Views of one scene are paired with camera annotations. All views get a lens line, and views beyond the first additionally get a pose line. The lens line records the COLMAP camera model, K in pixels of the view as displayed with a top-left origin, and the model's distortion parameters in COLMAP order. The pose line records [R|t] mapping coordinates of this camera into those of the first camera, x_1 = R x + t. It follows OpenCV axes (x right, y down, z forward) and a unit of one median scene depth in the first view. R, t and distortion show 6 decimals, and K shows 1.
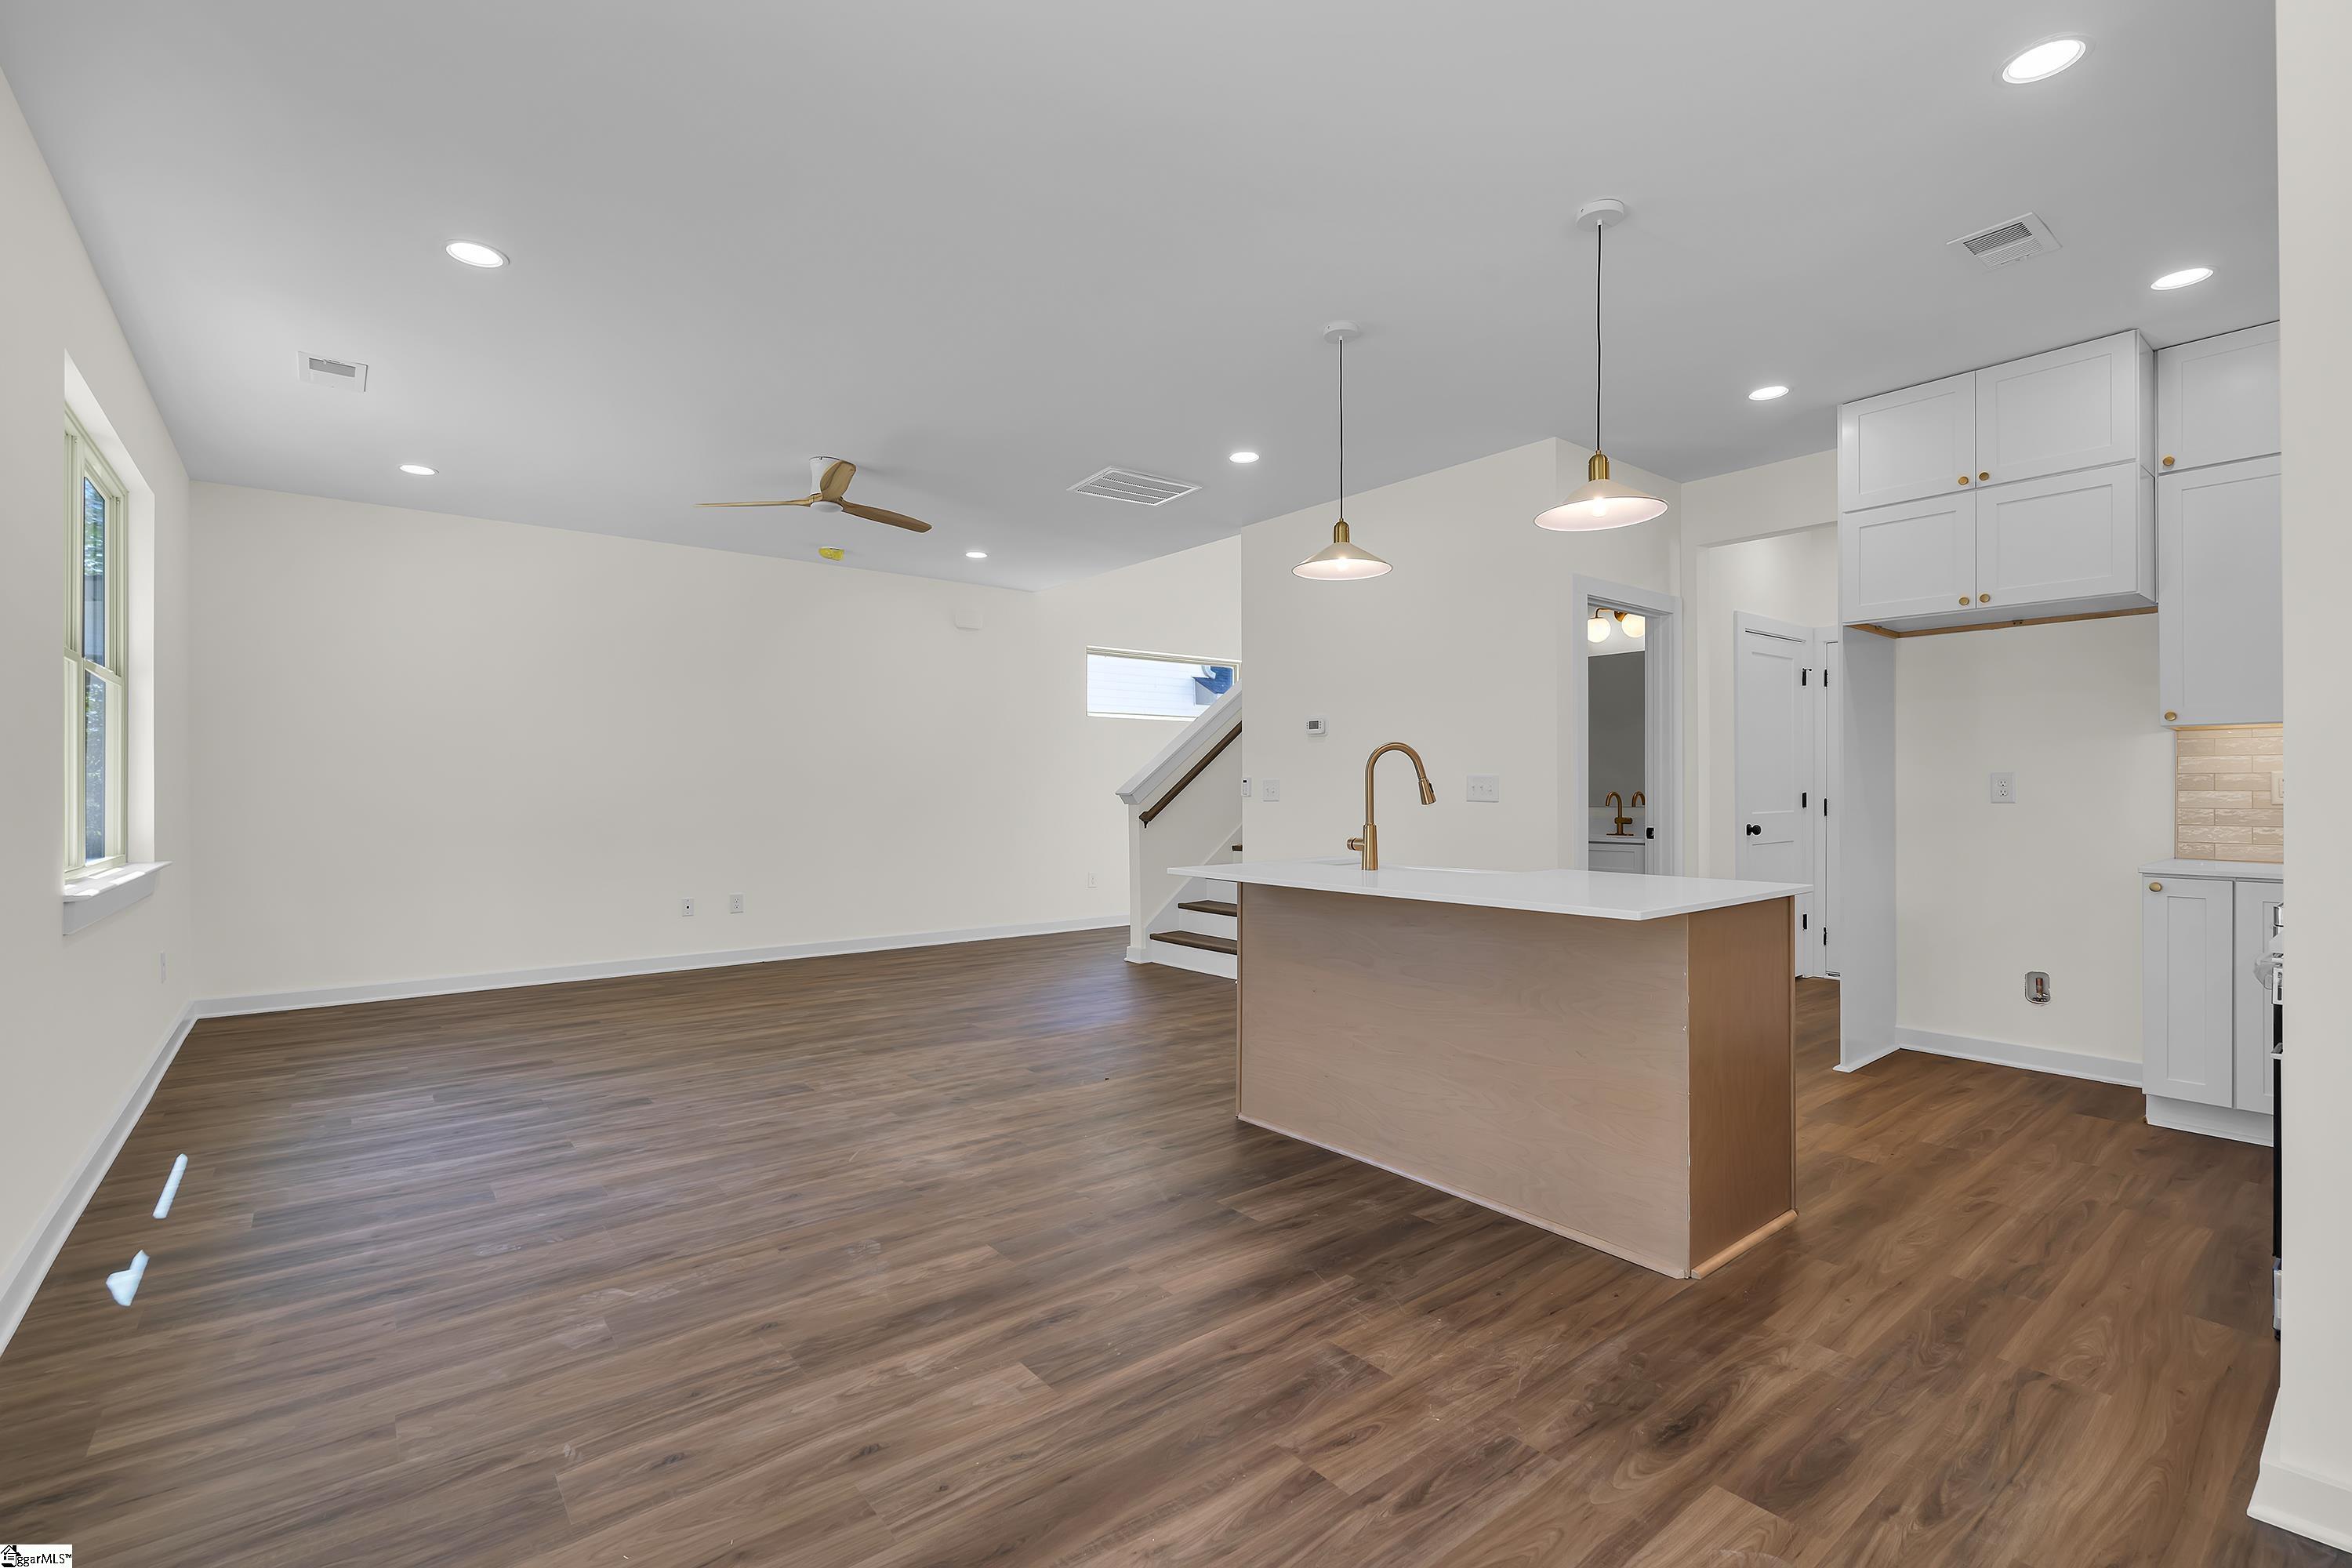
lens RADIAL K [[1058.5, 0, 1168.3], [0, 1058.5, 779.0], [0, 0, 1]] dist [-0.004285, -0.000410]
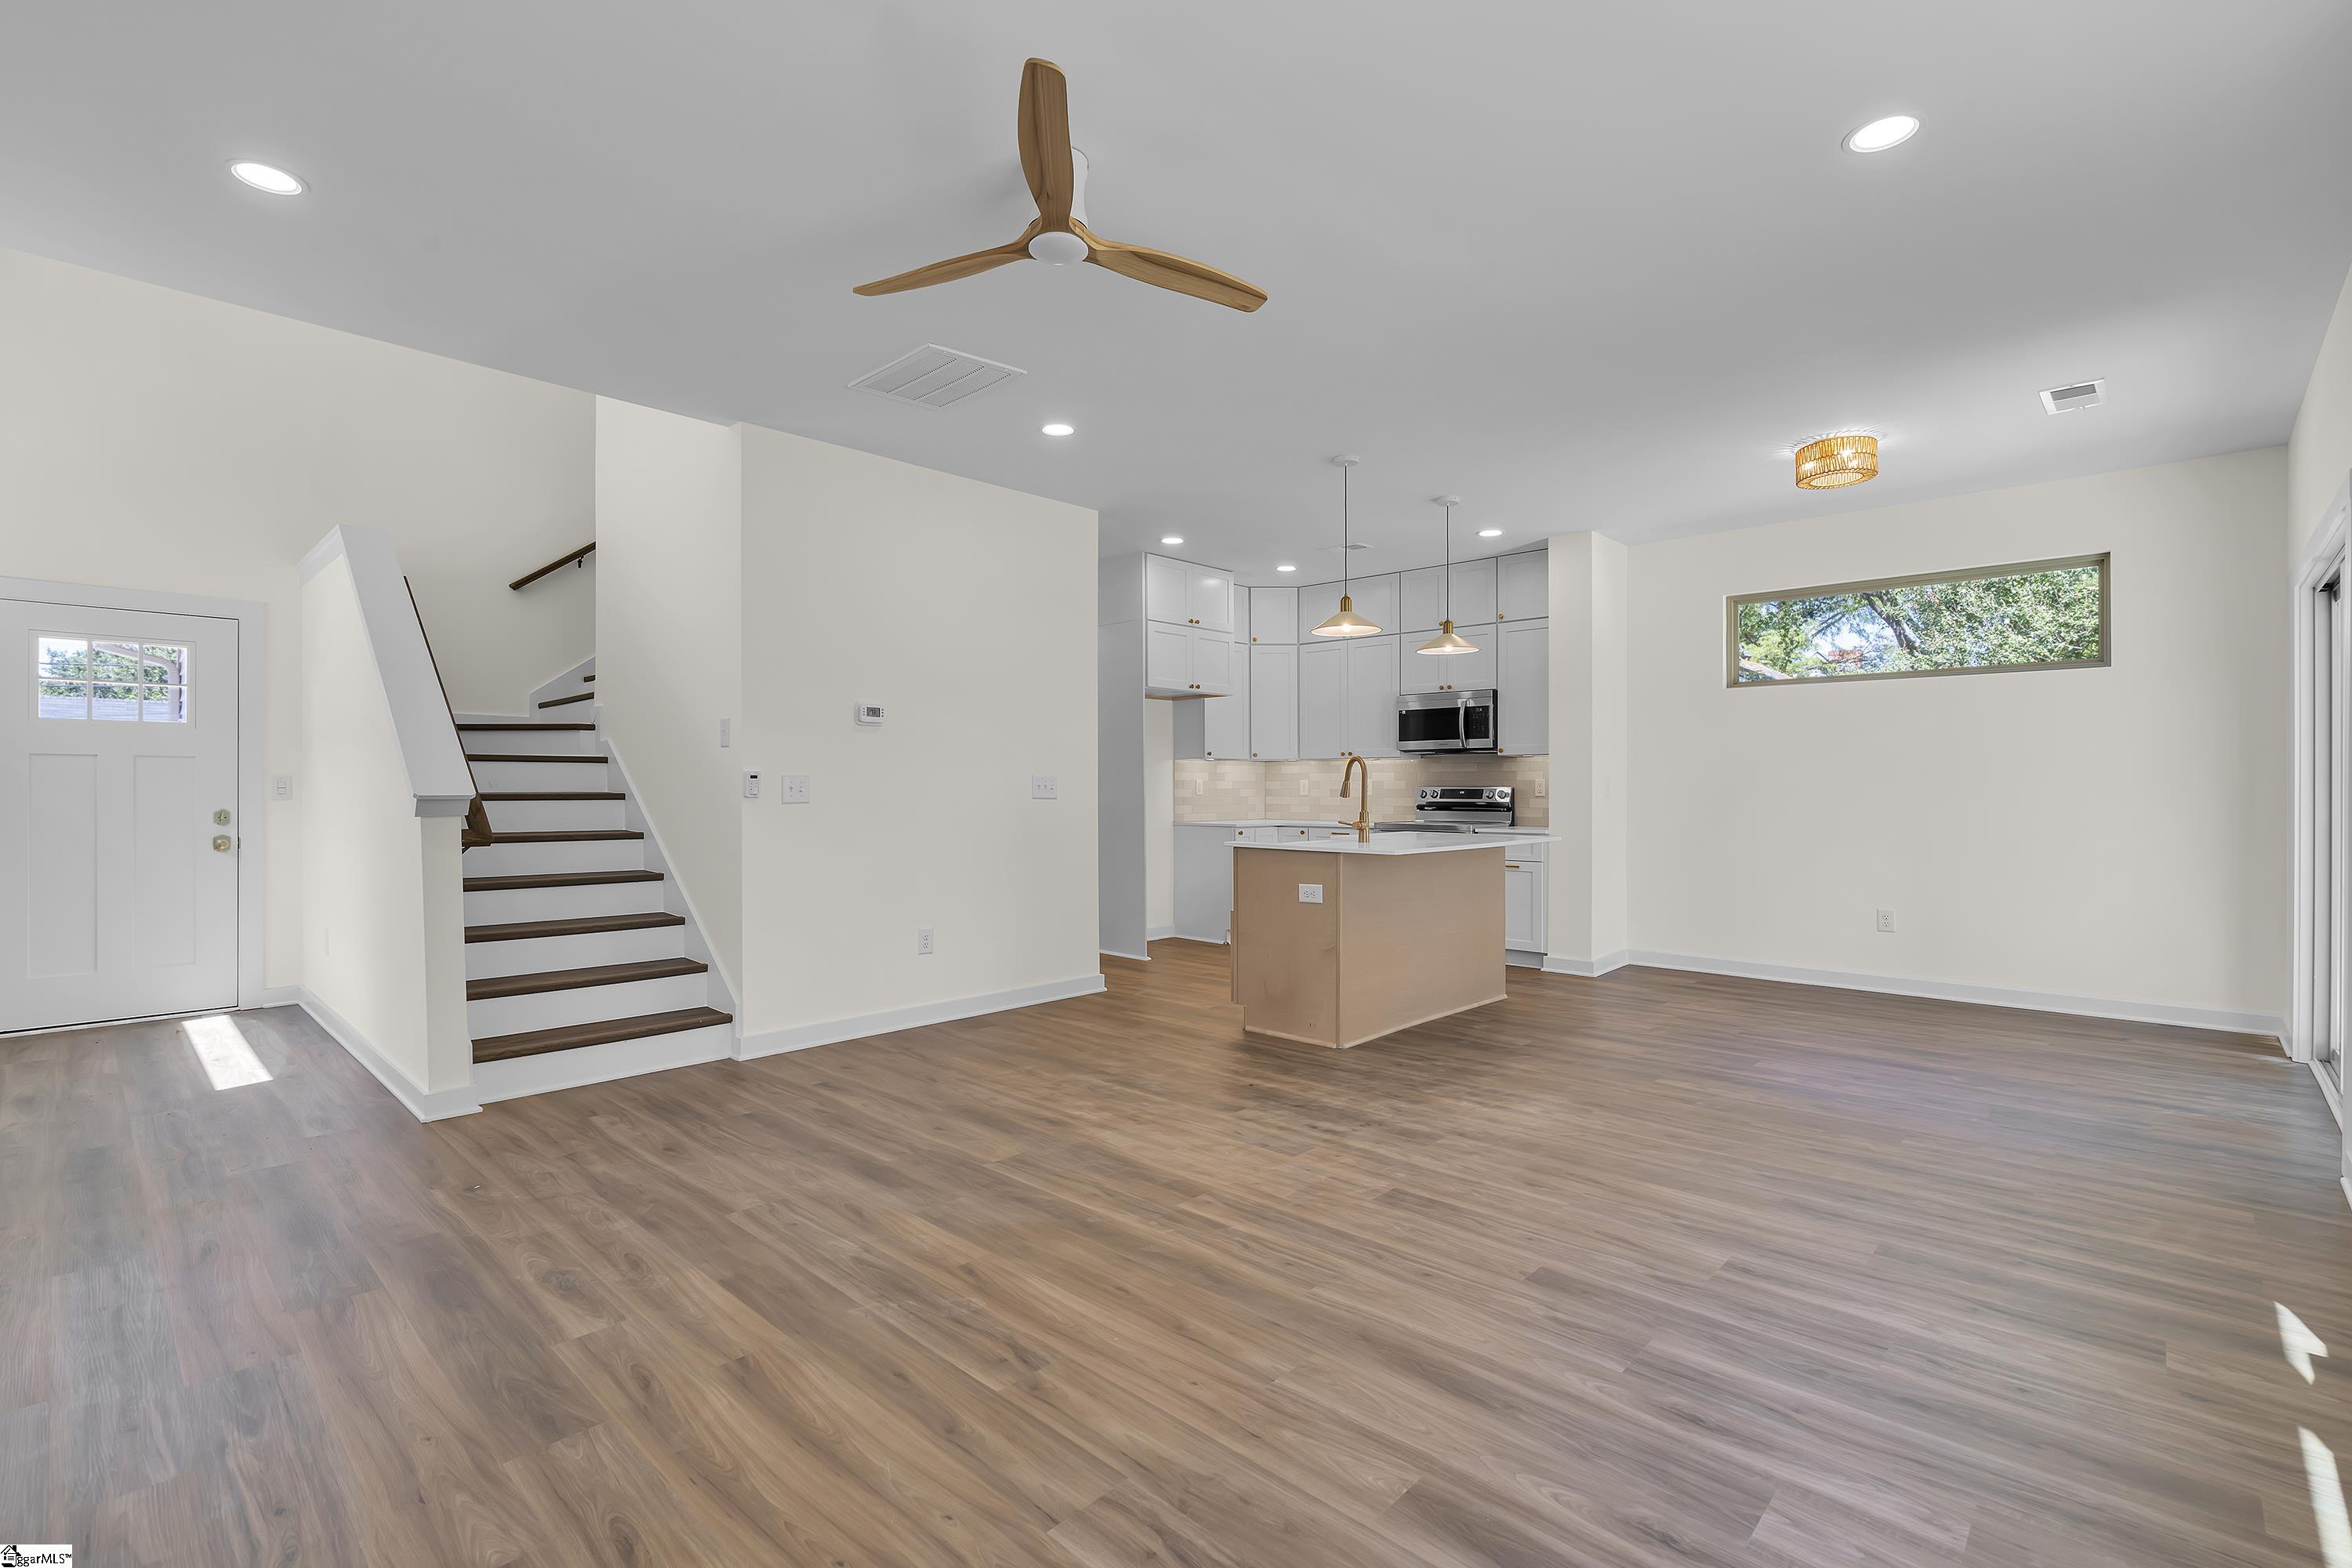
lens RADIAL K [[1057.9, 0, 1176.0], [0, 1057.9, 784.0], [0, 0, 1]] dist [-0.002177, 0.000080]
pose [[-0.145731, 0.003993, 0.989316, -1.342274], [-0.008462, 0.999950, -0.005282, 0.016031], [-0.989288, -0.009142, -0.145690, 1.609110]]
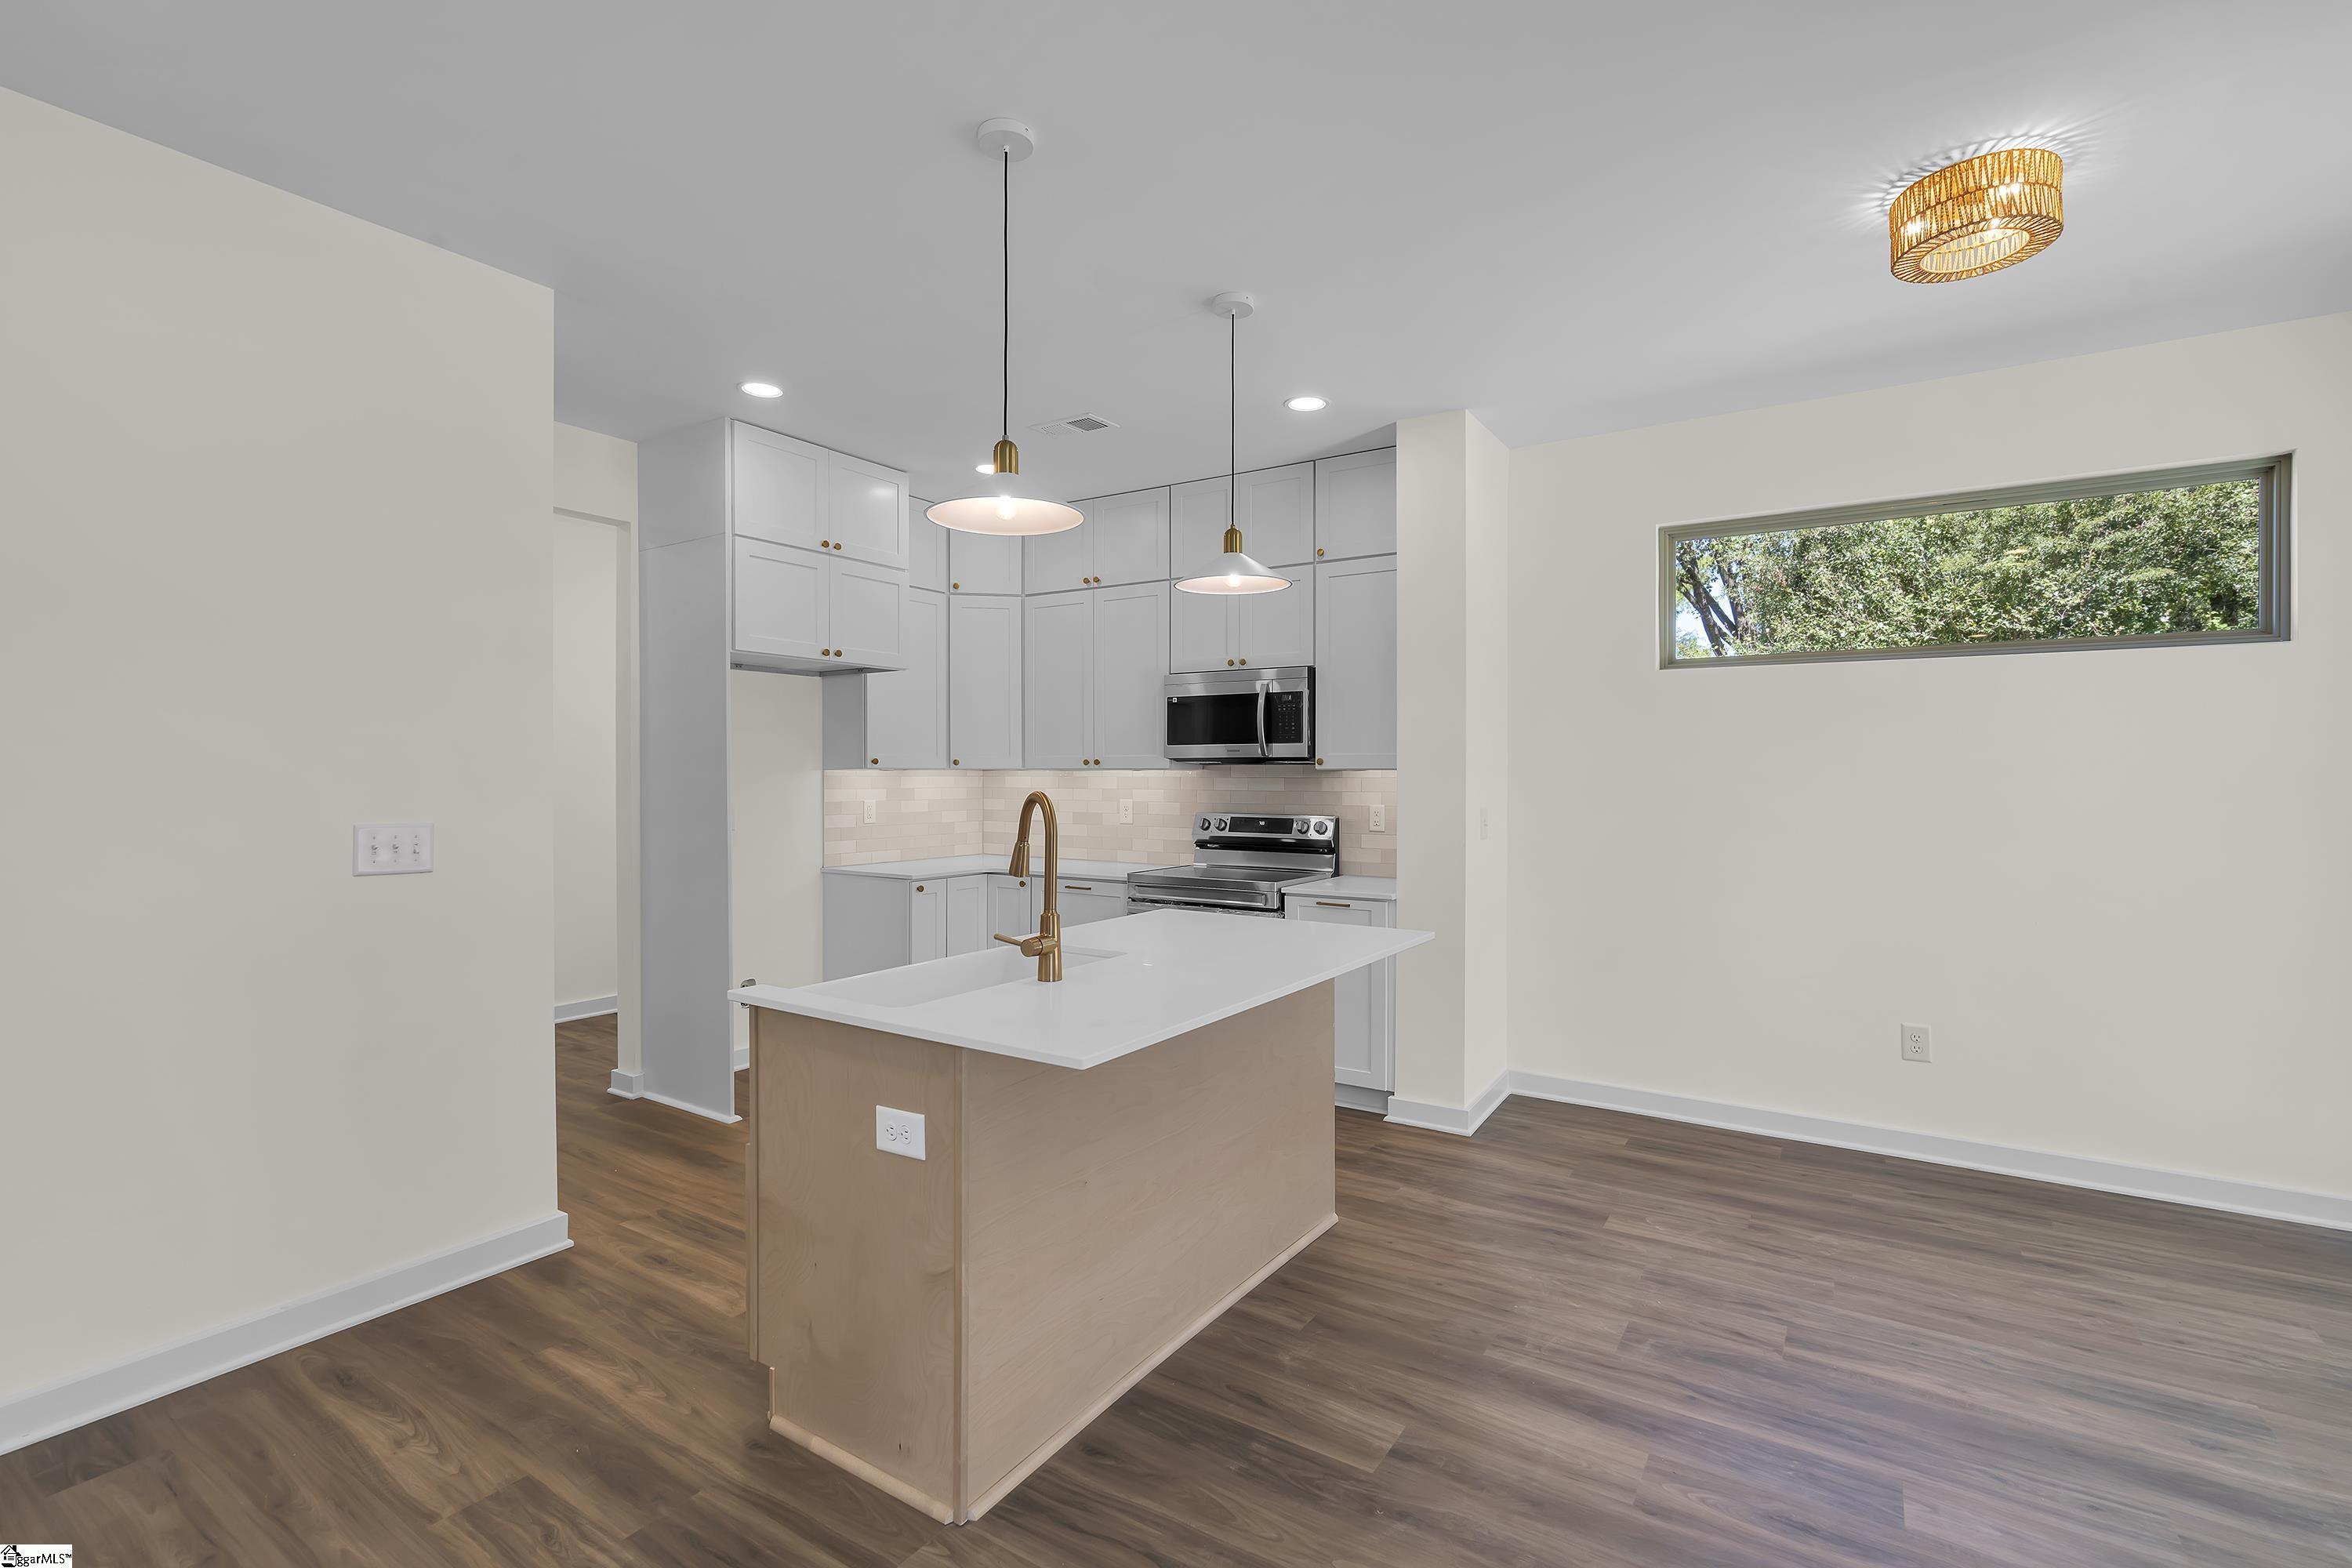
lens RADIAL K [[1058.5, 0, 1168.3], [0, 1058.5, 779.0], [0, 0, 1]] dist [-0.004285, -0.000410]
pose [[-0.312244, -0.004407, 0.949992, -0.524268], [-0.009255, 0.999956, 0.001597, -0.049822], [-0.949957, -0.008293, -0.312271, 1.245784]]
